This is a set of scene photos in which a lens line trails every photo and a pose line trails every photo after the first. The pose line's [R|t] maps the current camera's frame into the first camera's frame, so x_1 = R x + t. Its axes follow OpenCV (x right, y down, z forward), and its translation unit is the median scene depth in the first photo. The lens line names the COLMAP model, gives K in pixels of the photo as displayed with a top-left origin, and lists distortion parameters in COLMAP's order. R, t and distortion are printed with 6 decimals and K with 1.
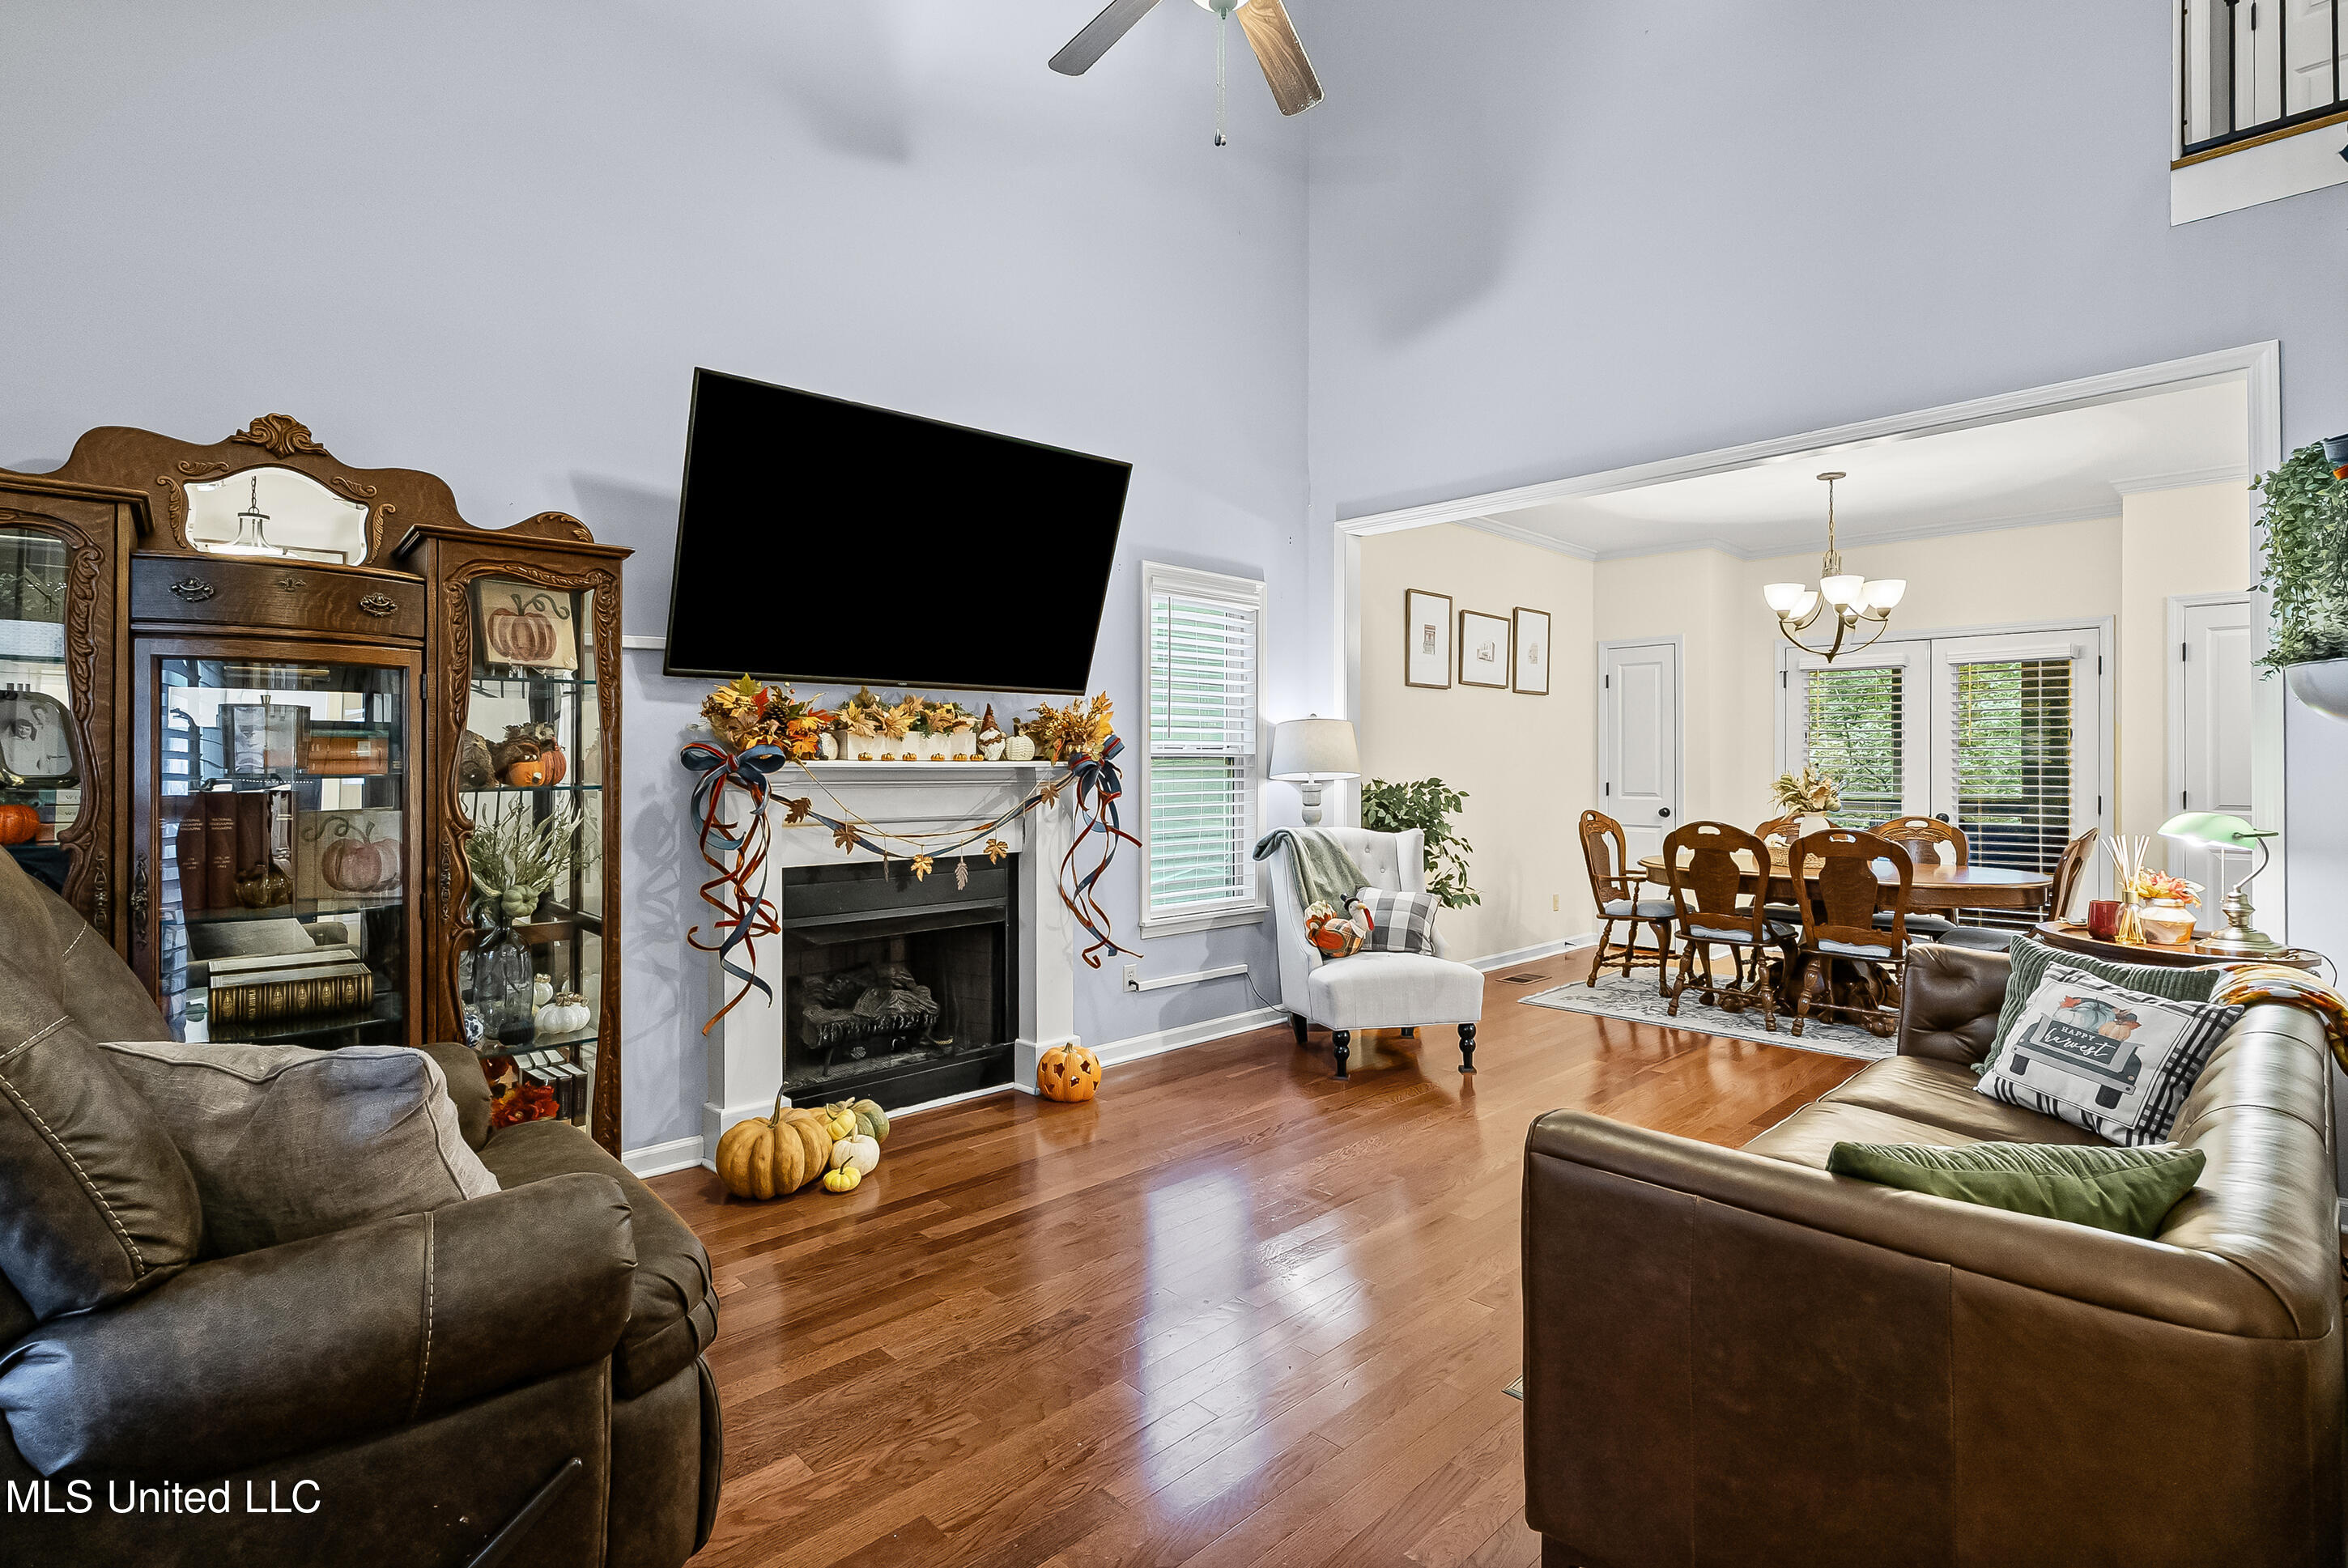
lens RADIAL K [[1084.9, 0, 1172.3], [0, 1084.9, 757.7], [0, 0, 1]] dist [-0.042844, 0.030265]
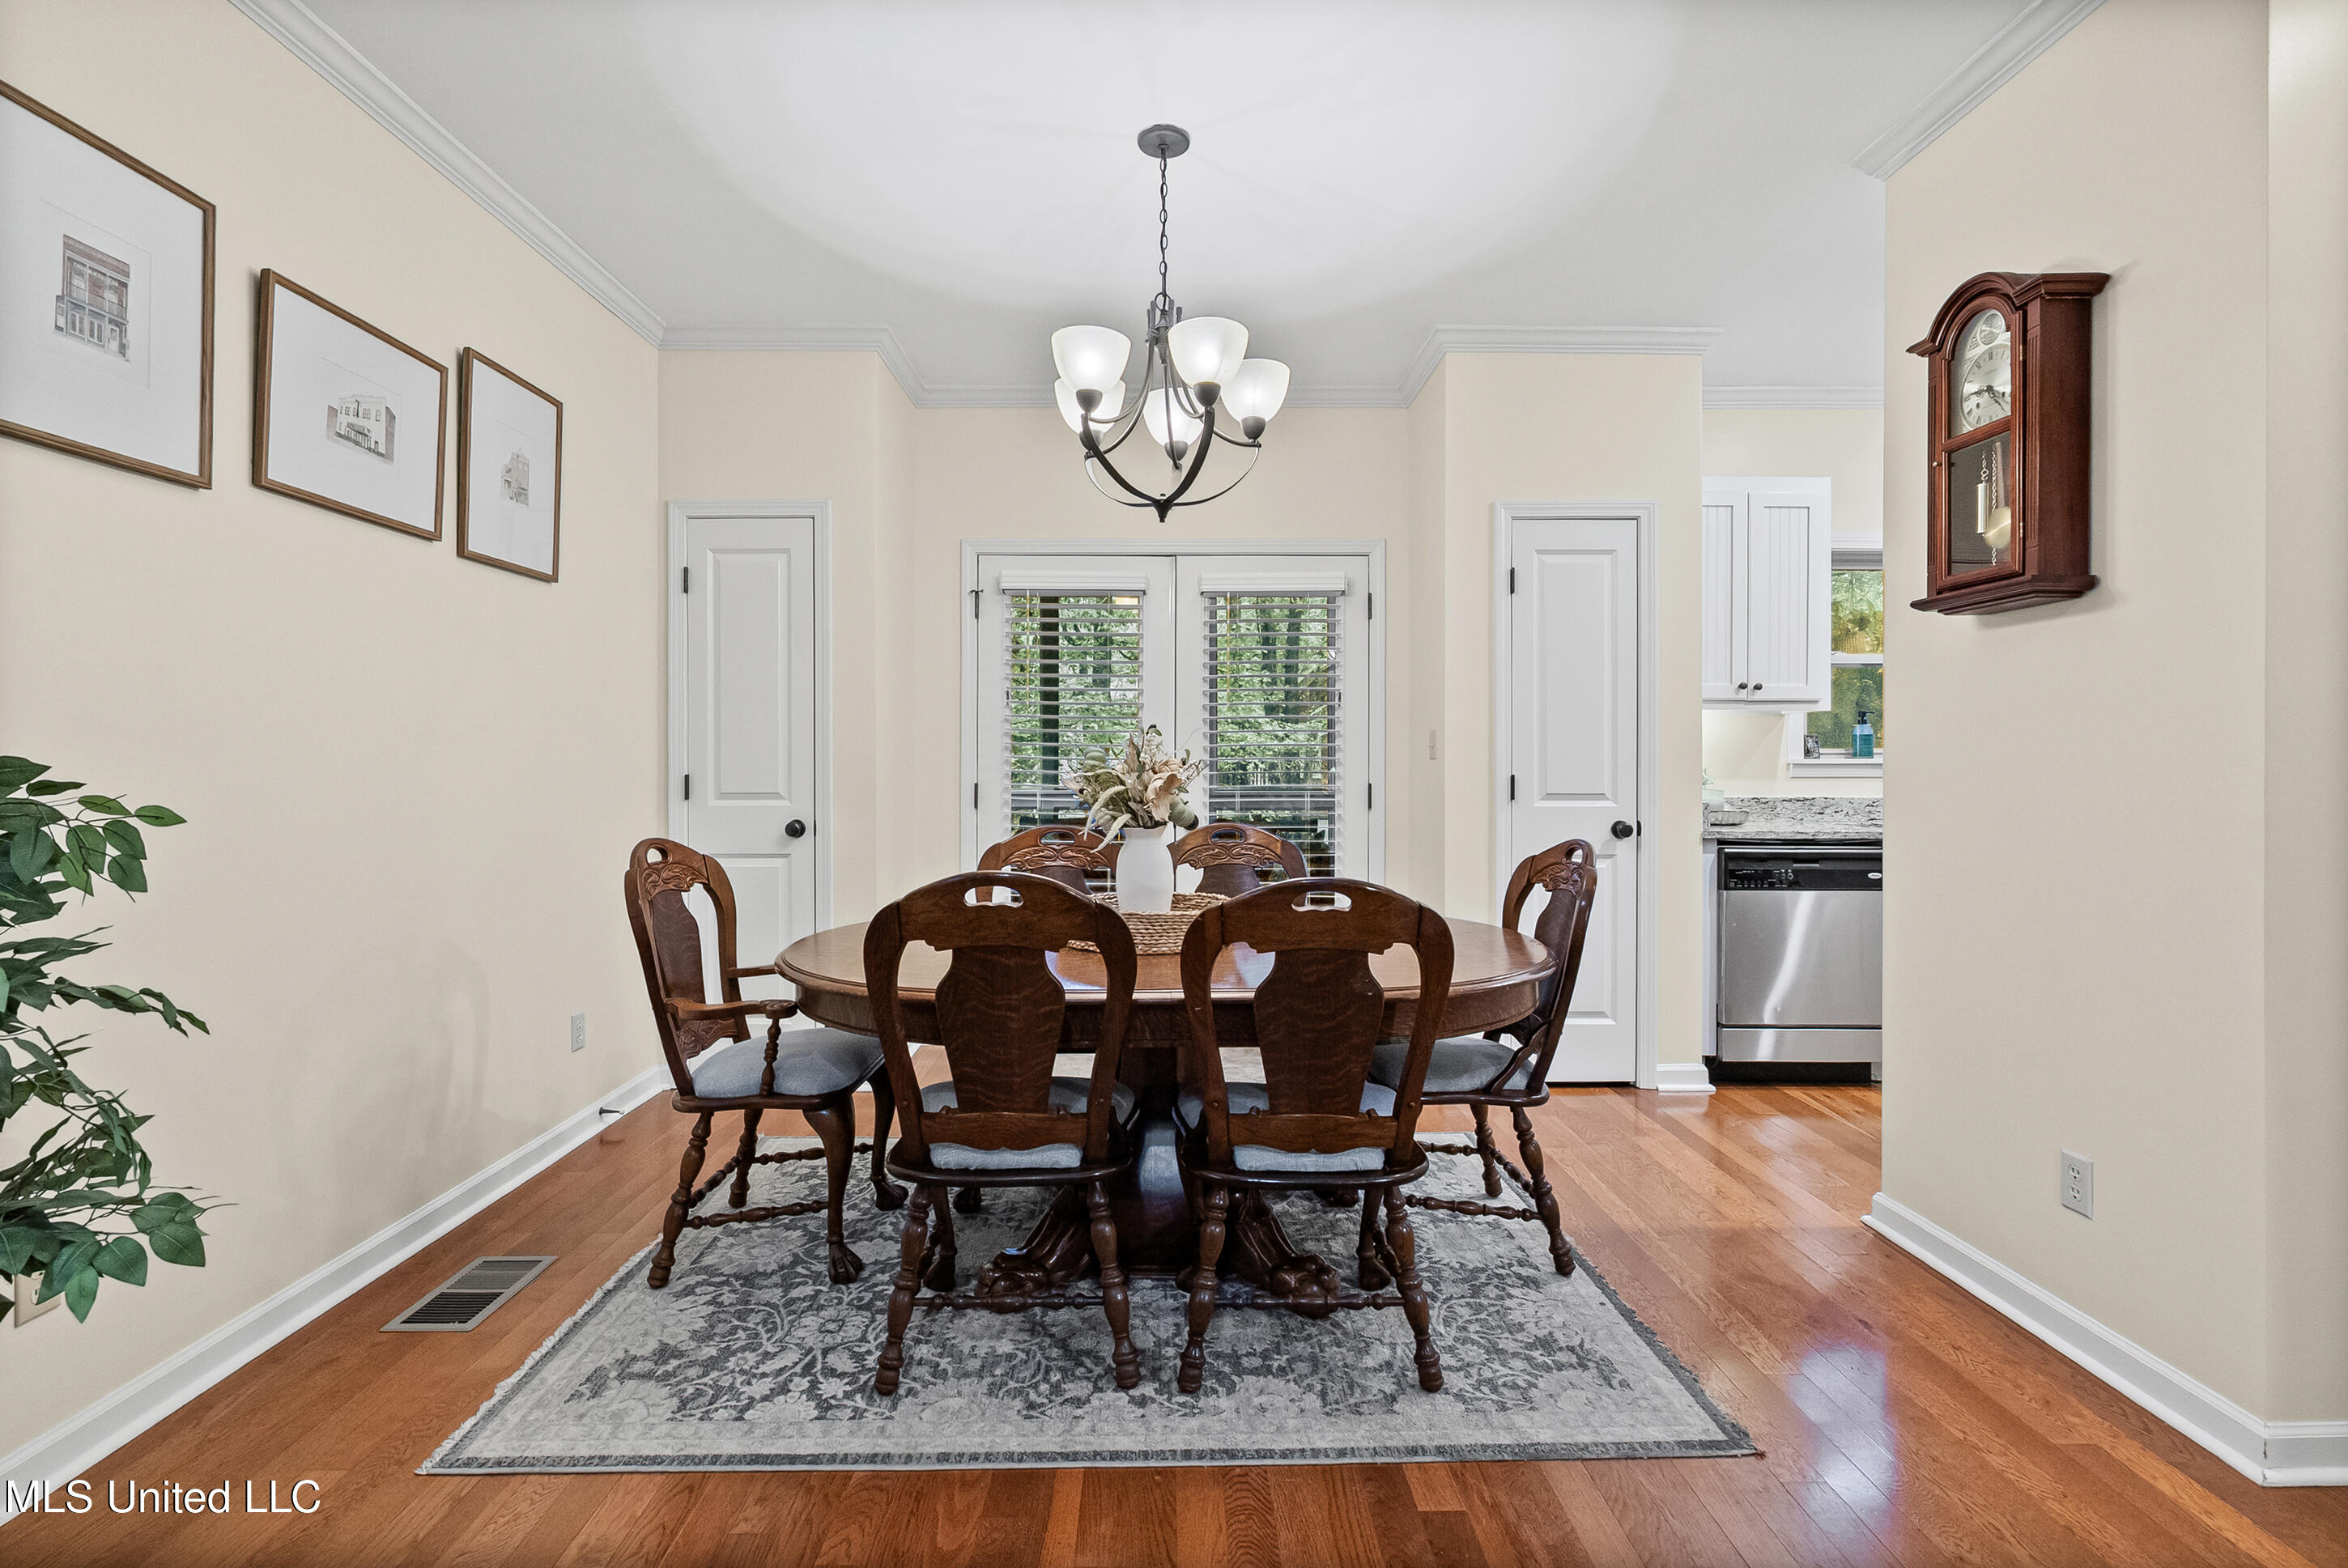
lens RADIAL K [[1084.9, 0, 1172.3], [0, 1084.9, 757.7], [0, 0, 1]] dist [-0.042844, 0.030265]
pose [[0.680572, -0.000736, 0.732681, 0.223662], [-0.001312, 0.999997, 0.002223, 0.016531], [-0.732680, -0.002474, 0.680568, 0.581062]]
